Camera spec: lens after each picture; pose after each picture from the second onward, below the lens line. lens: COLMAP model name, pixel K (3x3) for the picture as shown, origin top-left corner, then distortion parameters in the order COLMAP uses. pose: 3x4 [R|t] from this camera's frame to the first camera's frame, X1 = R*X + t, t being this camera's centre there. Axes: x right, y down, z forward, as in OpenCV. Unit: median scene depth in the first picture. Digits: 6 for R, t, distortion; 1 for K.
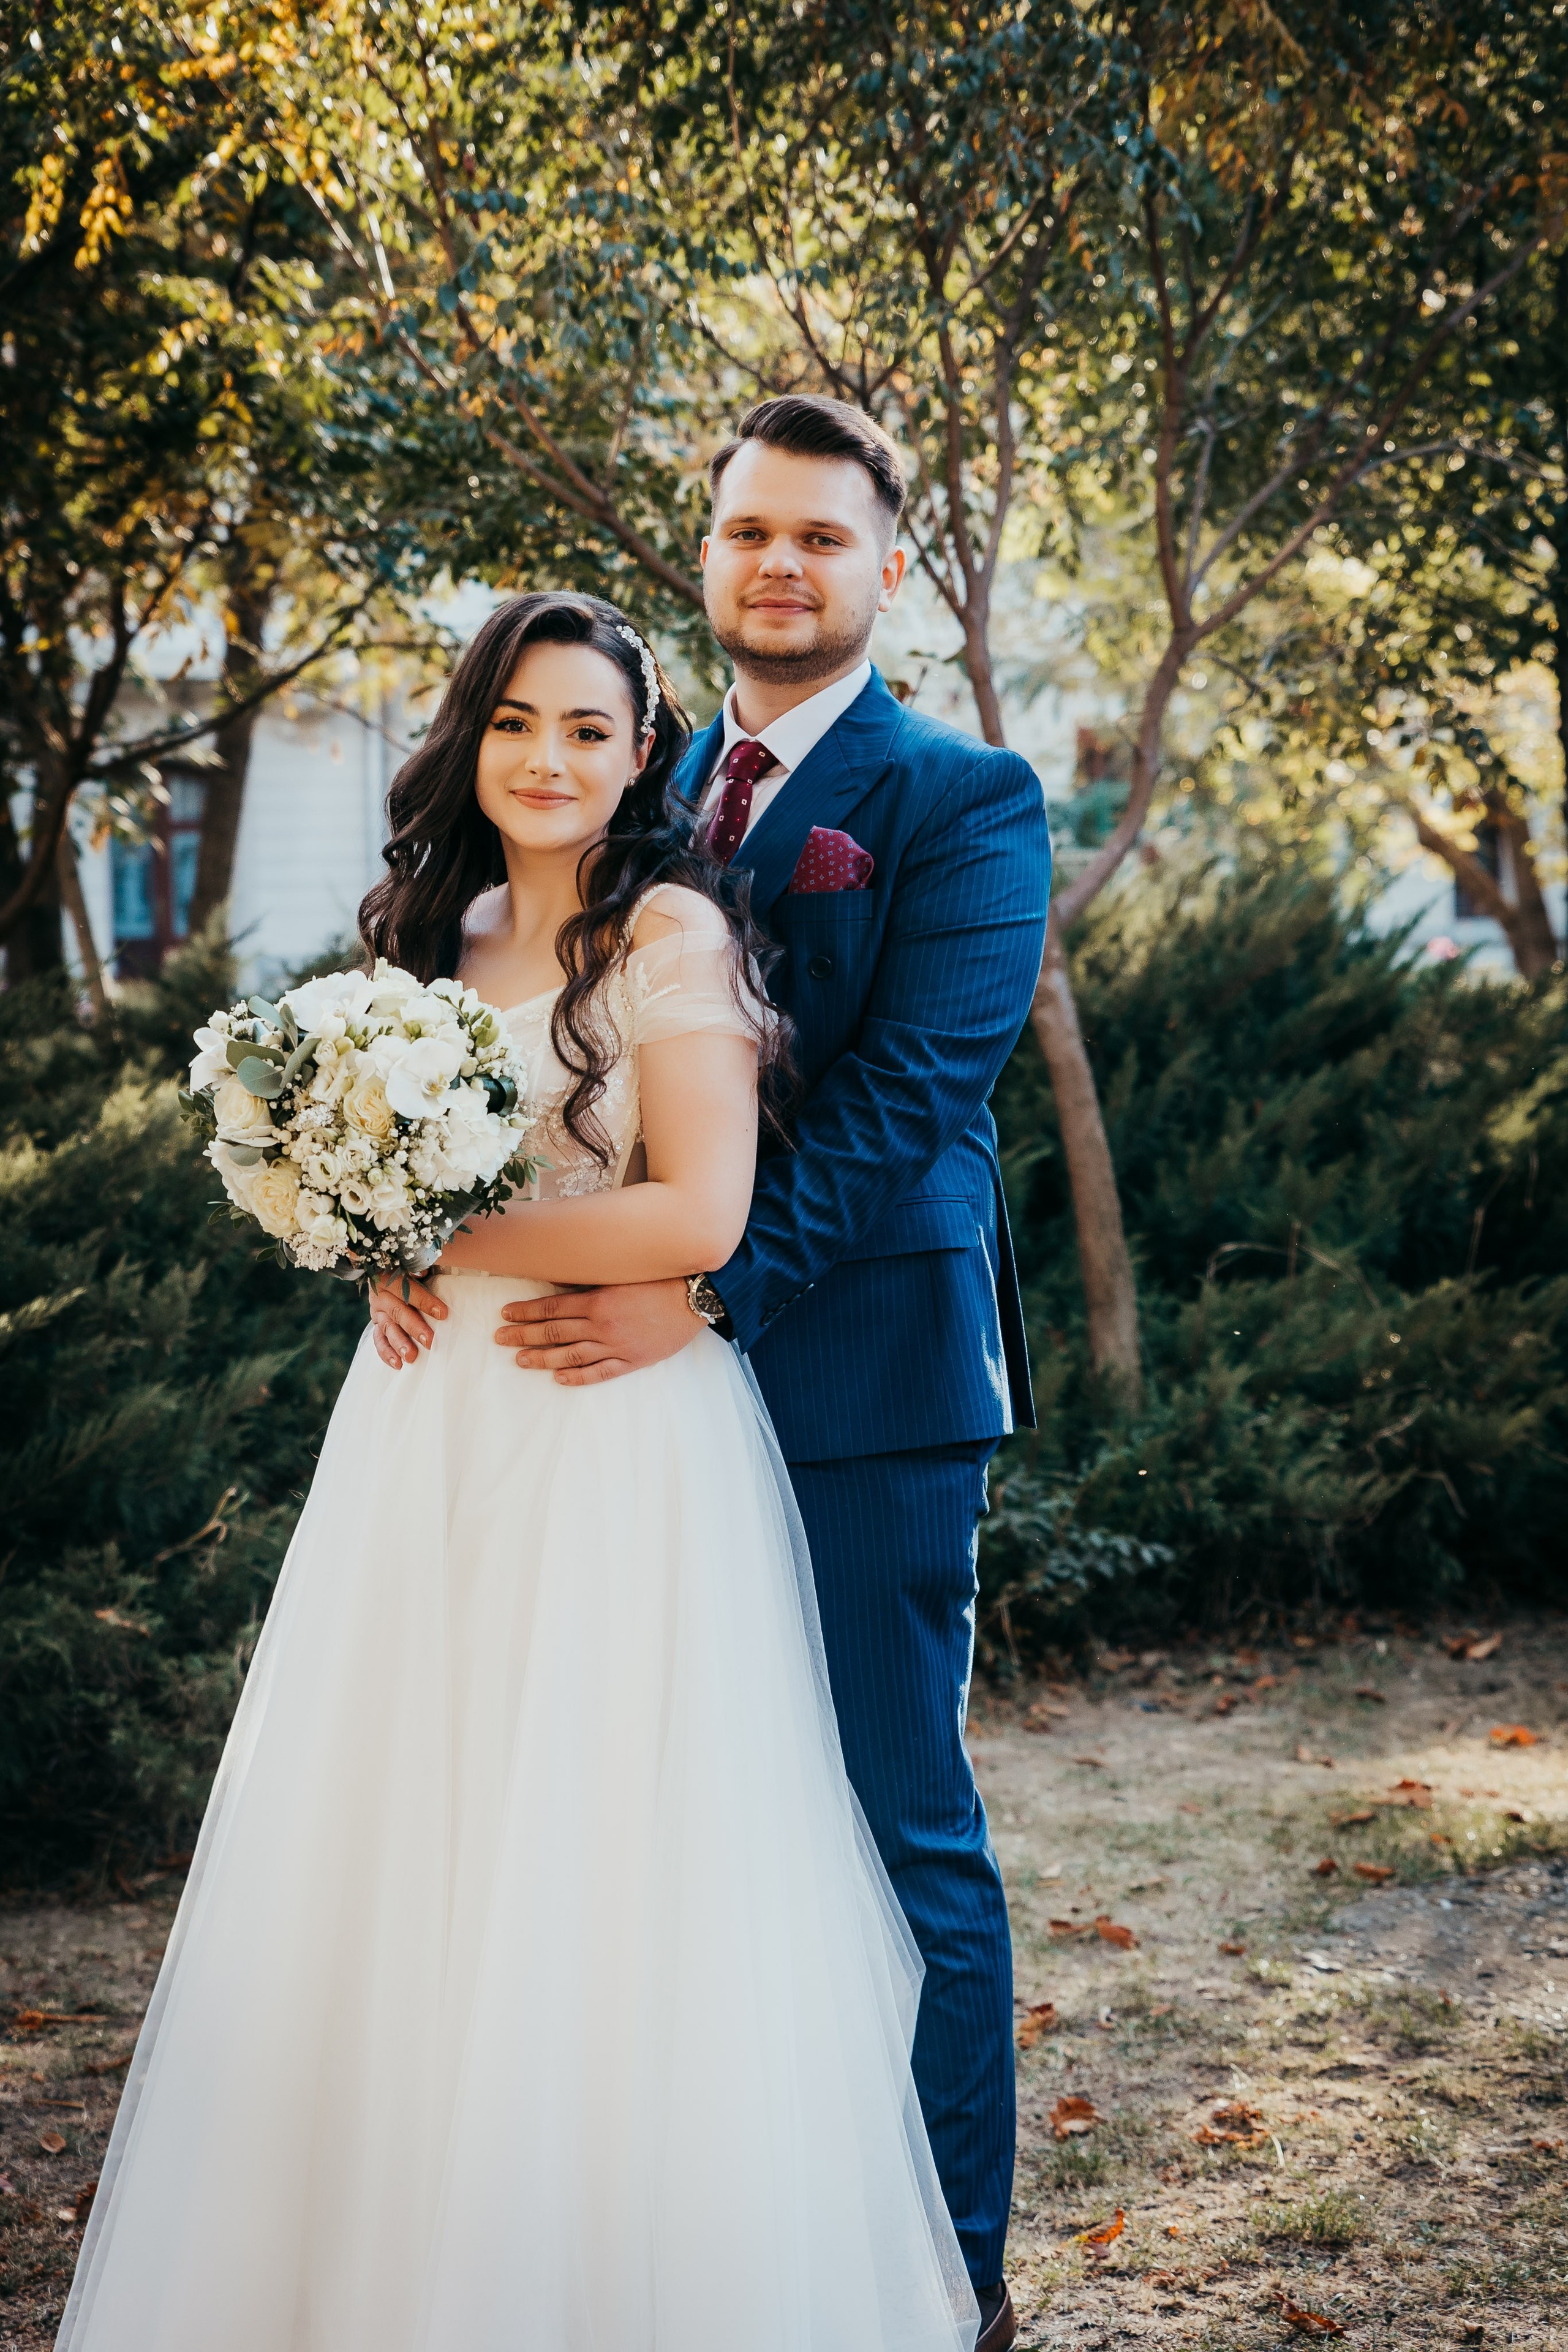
lens RADIAL K [[4546.5, 0, 808.9], [0, 4546.5, 1162.3], [0, 0, 1]] dist [0.126971, 0.000000]
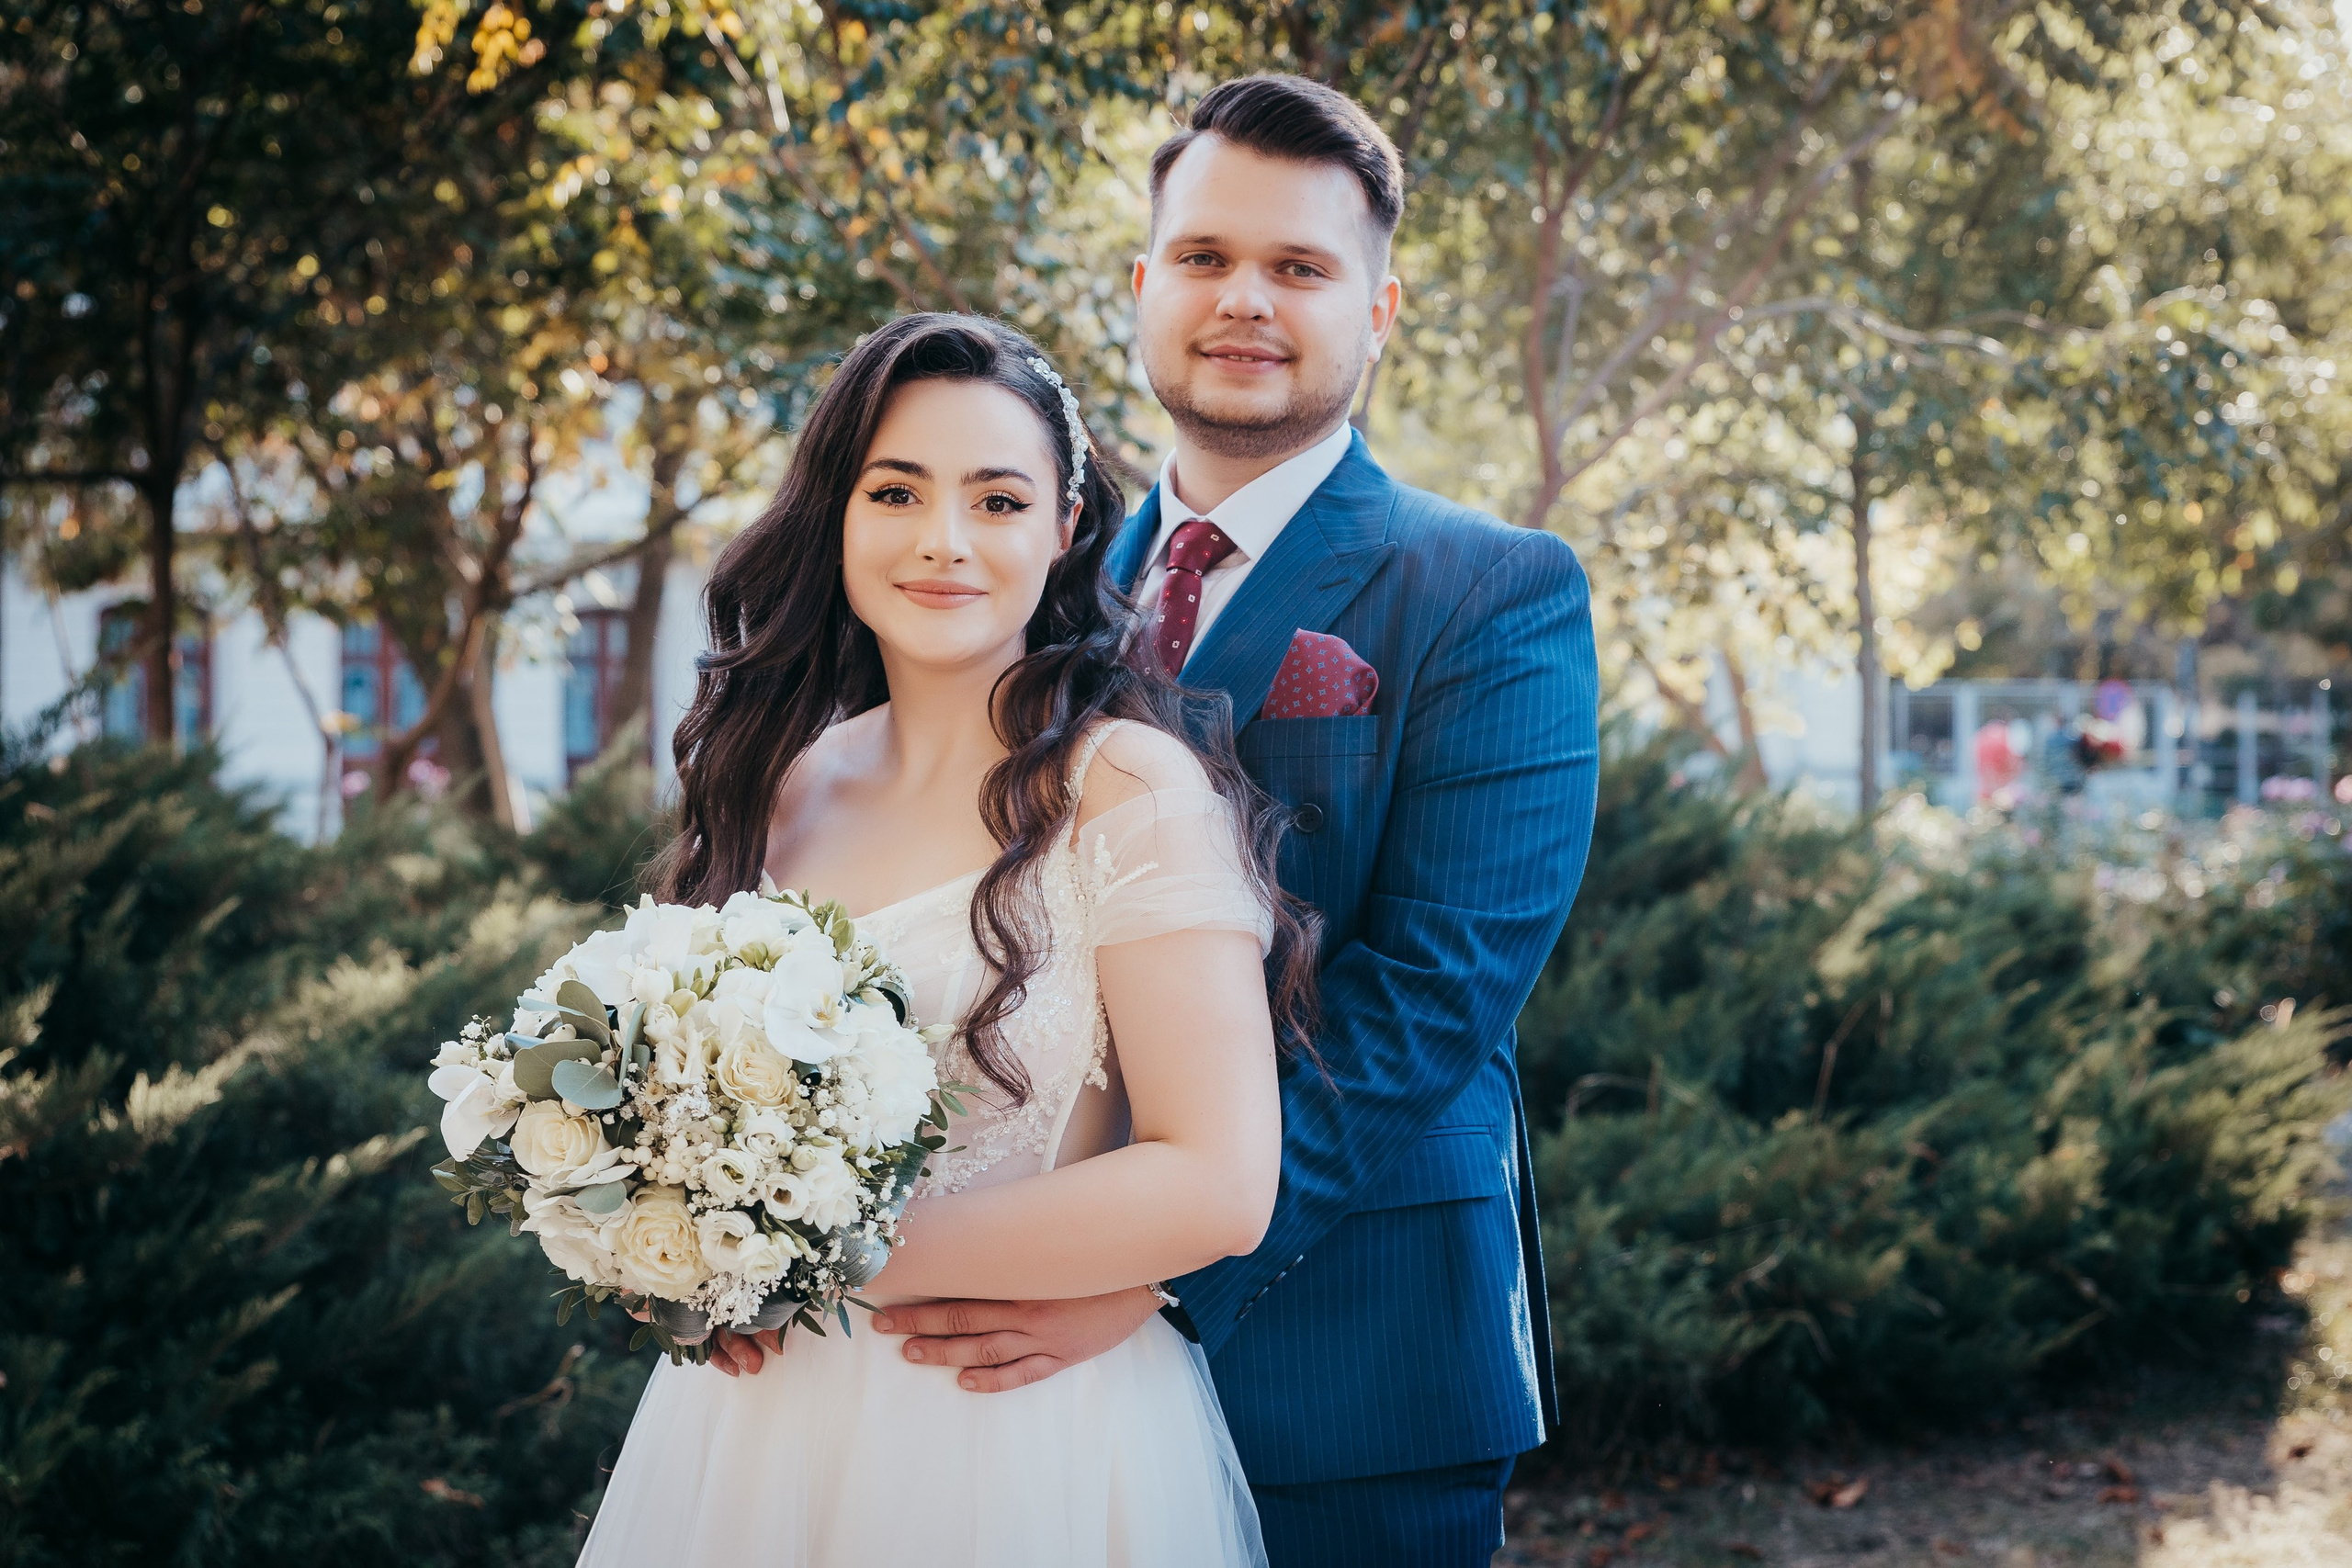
lens RADIAL K [[3753.1, 0, 1151.8], [0, 3753.1, 781.8], [0, 0, 1]] dist [0.139980, 0.000000]
pose [[0.999810, 0.018909, 0.004722, -0.012866], [-0.018679, 0.998823, -0.044755, -0.010427], [-0.005563, 0.044658, 0.998987, 0.194785]]
